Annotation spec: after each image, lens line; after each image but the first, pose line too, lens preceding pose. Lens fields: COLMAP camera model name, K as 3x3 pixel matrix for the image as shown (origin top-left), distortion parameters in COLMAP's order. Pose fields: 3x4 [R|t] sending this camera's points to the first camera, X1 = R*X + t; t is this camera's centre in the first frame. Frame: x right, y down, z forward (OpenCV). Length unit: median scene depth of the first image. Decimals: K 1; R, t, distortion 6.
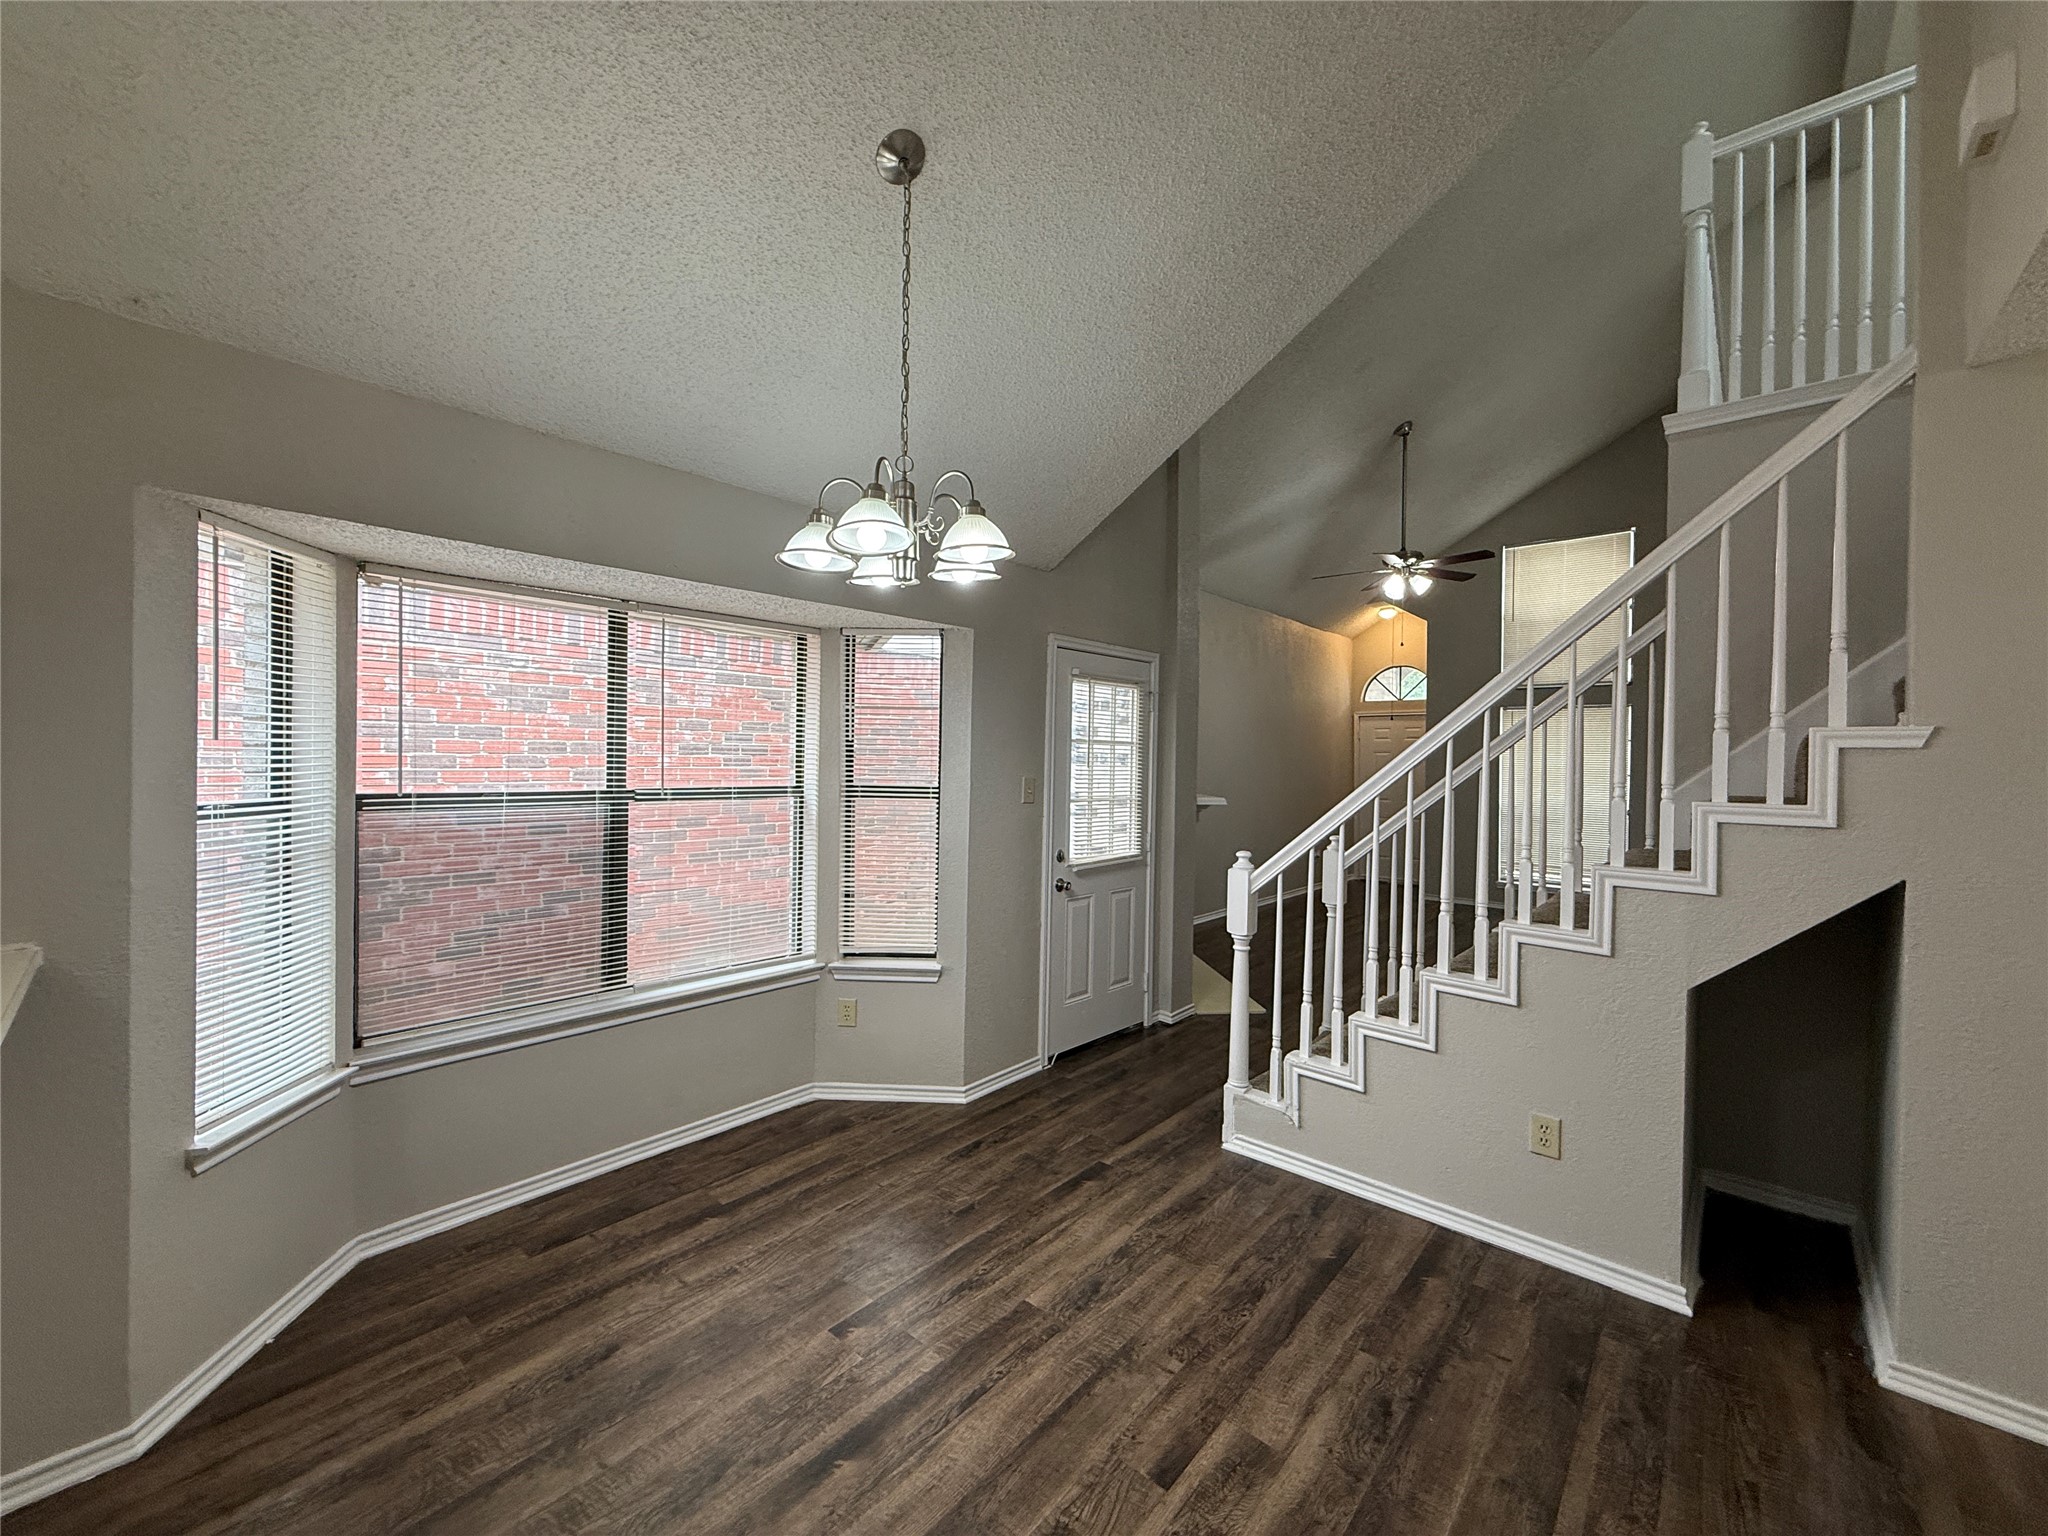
lens RADIAL K [[813.0, 0, 1017.1], [0, 813.0, 761.9], [0, 0, 1]] dist [0.000283, -0.000191]
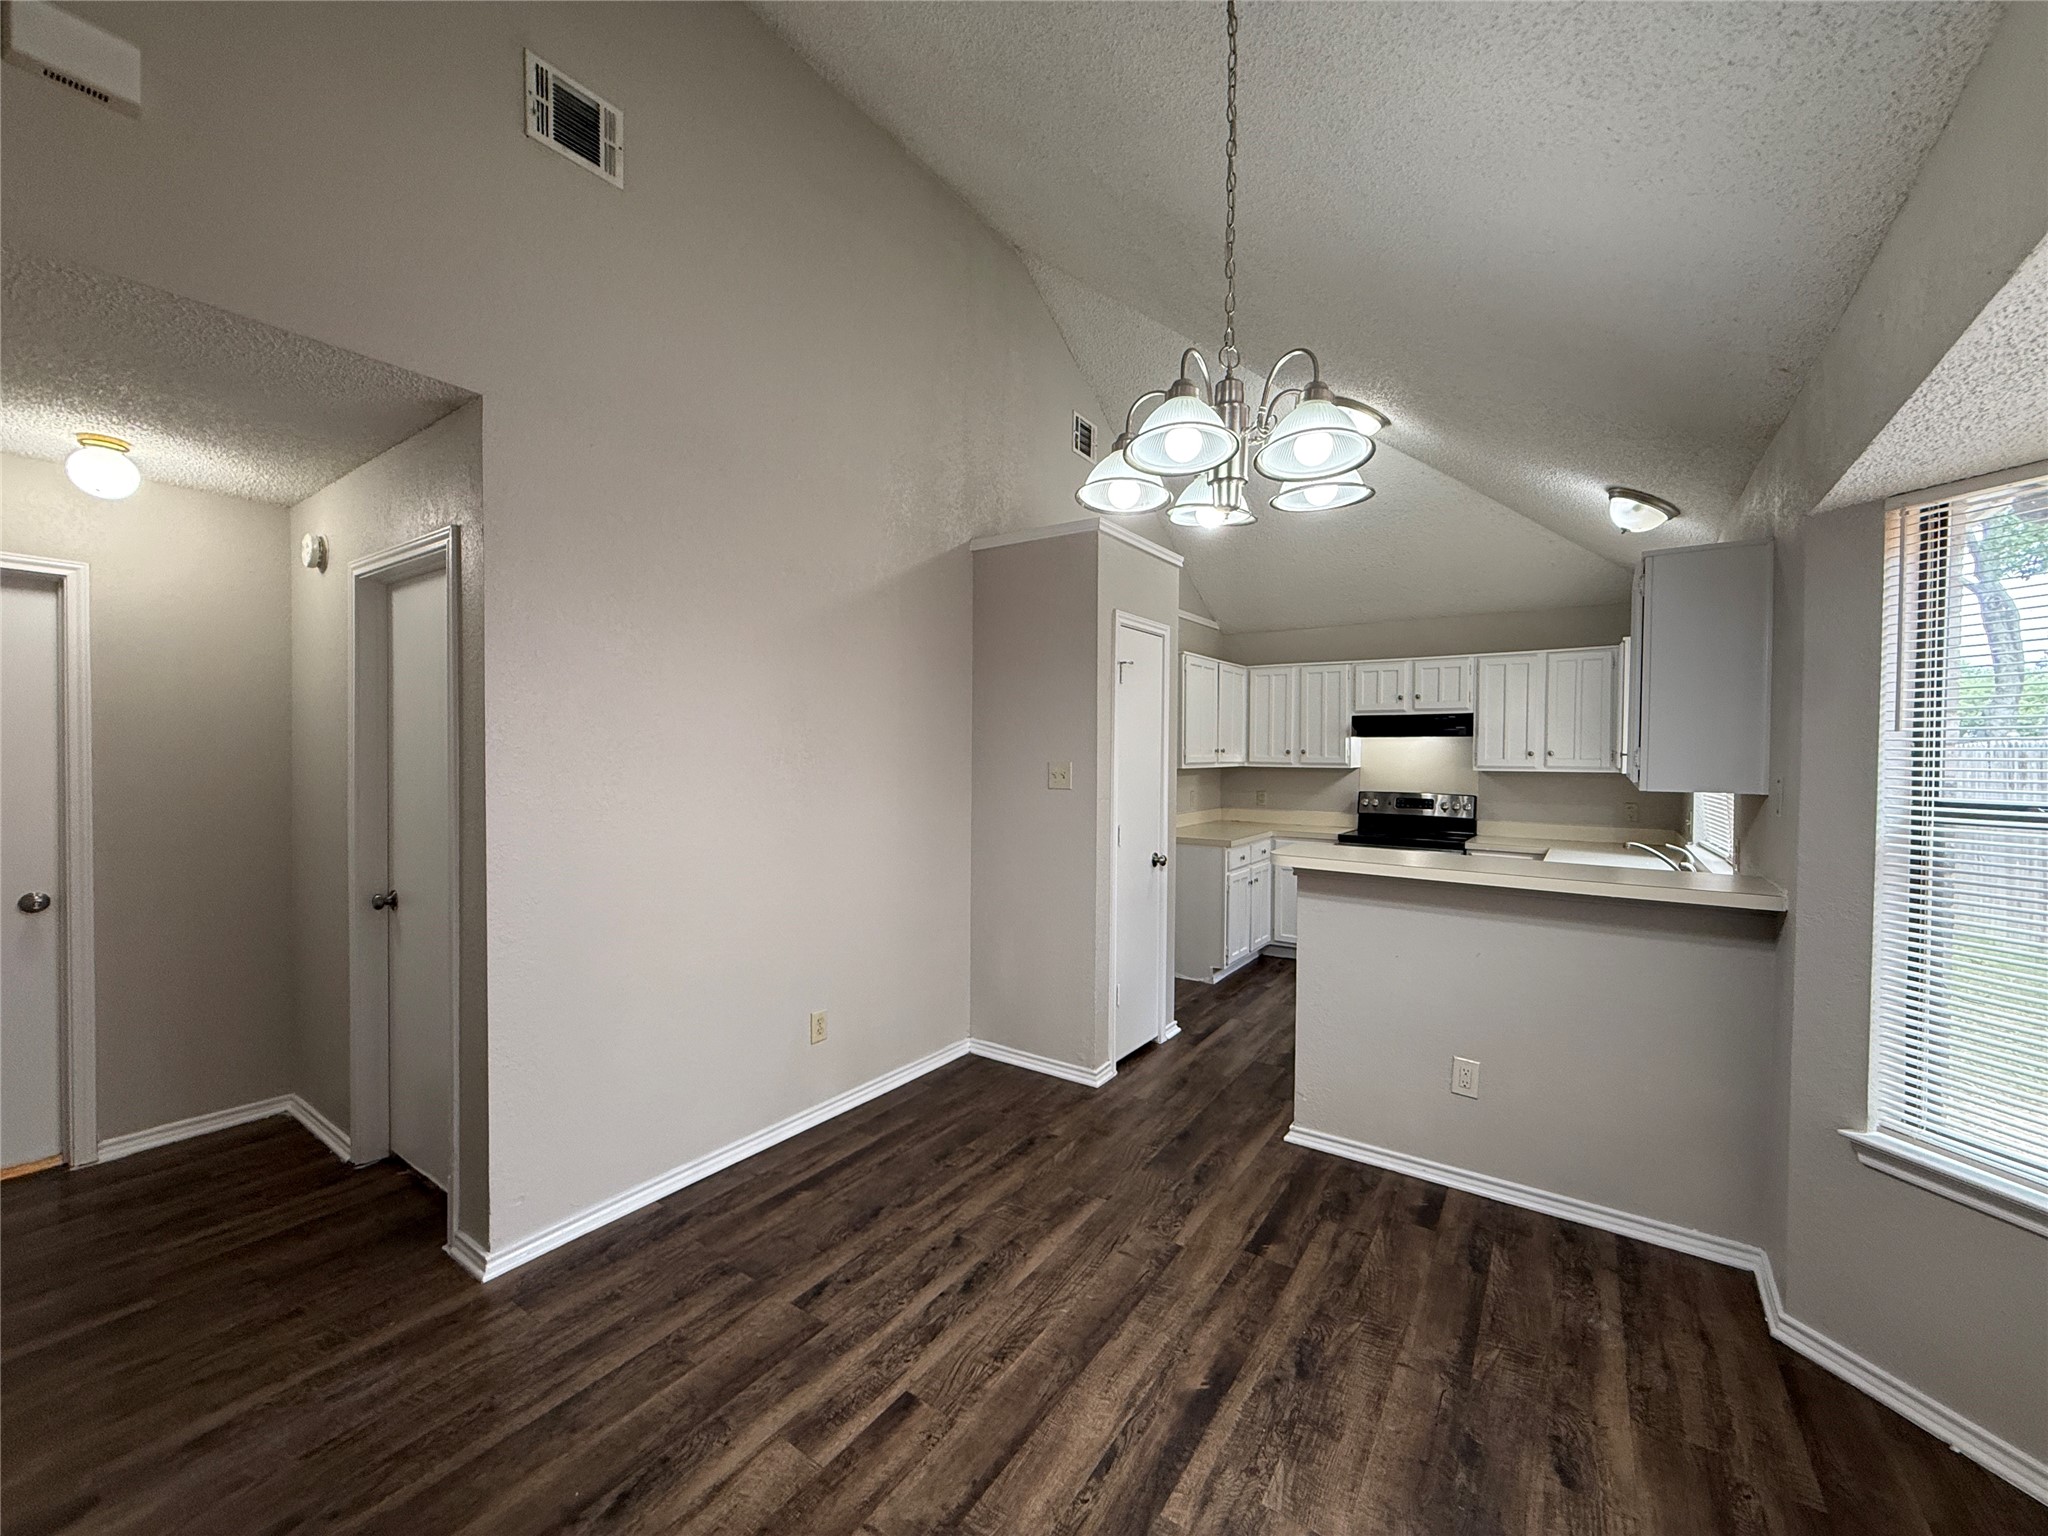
lens RADIAL K [[813.0, 0, 1020.6], [0, 813.0, 763.7], [0, 0, 1]] dist [0.000283, -0.000191]
pose [[-0.992114, -0.014784, -0.124464, 0.155703], [-0.016930, 0.999725, 0.016198, 0.013676], [0.124191, 0.018178, -0.992092, 1.816602]]
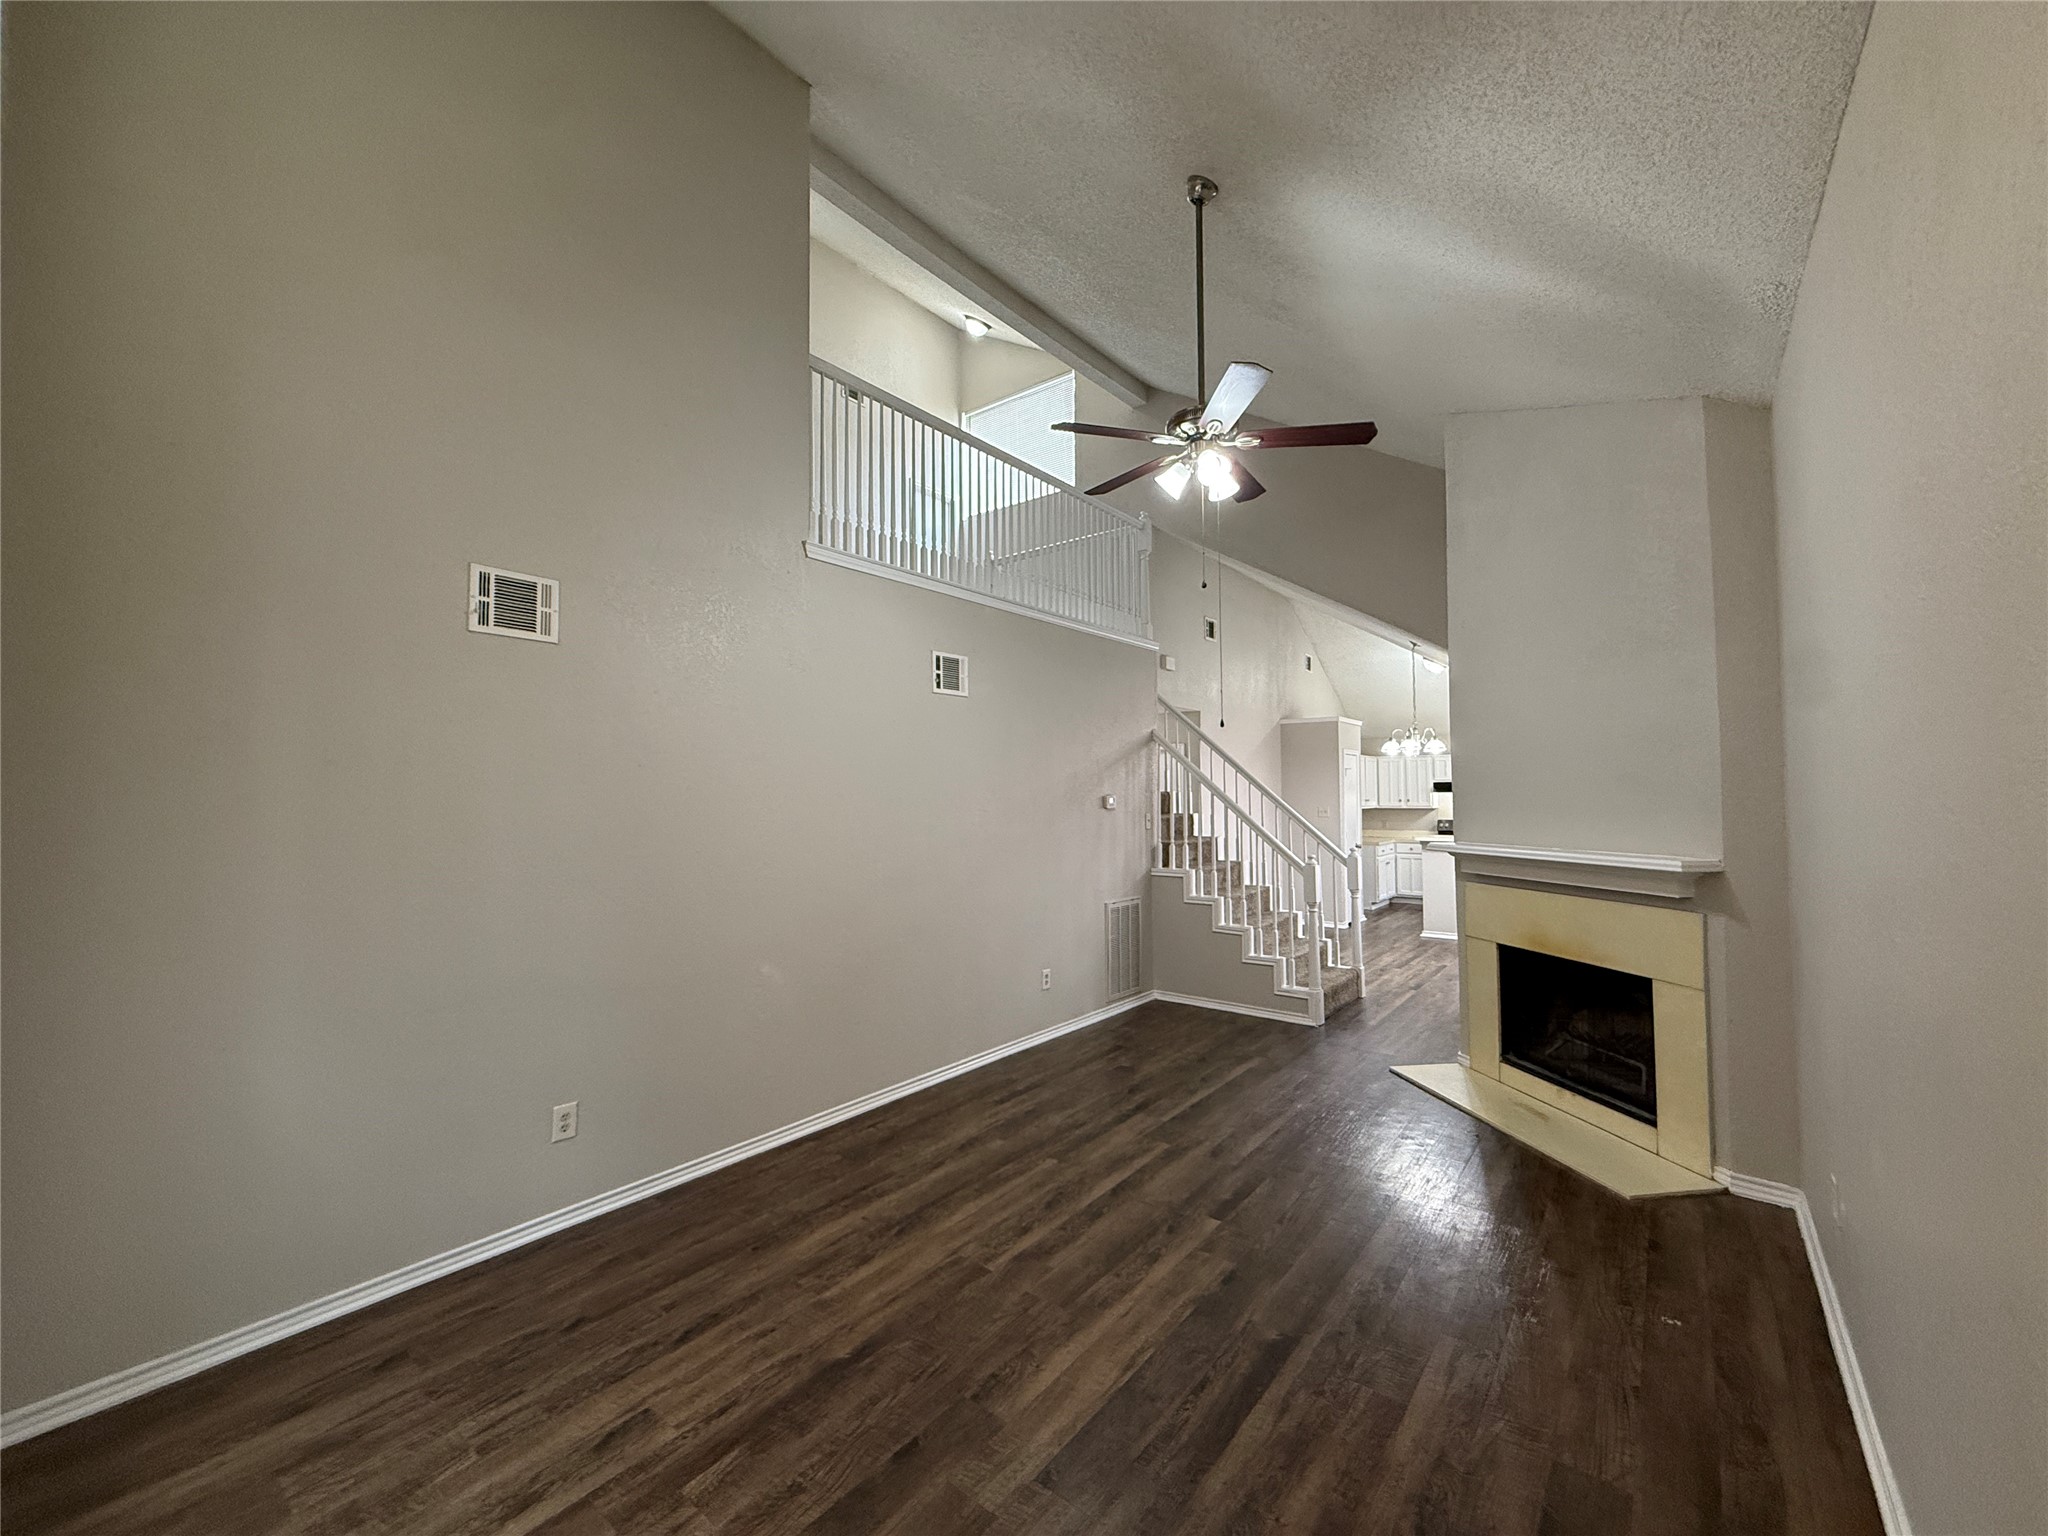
lens RADIAL K [[813.0, 0, 1023.0], [0, 813.0, 775.3], [0, 0, 1]] dist [0.000283, -0.000191]
pose [[-0.998106, -0.004939, -0.061315, 1.972934], [-0.003399, 0.999676, -0.025207, -0.024913], [0.061420, -0.024950, -0.997800, 4.816079]]
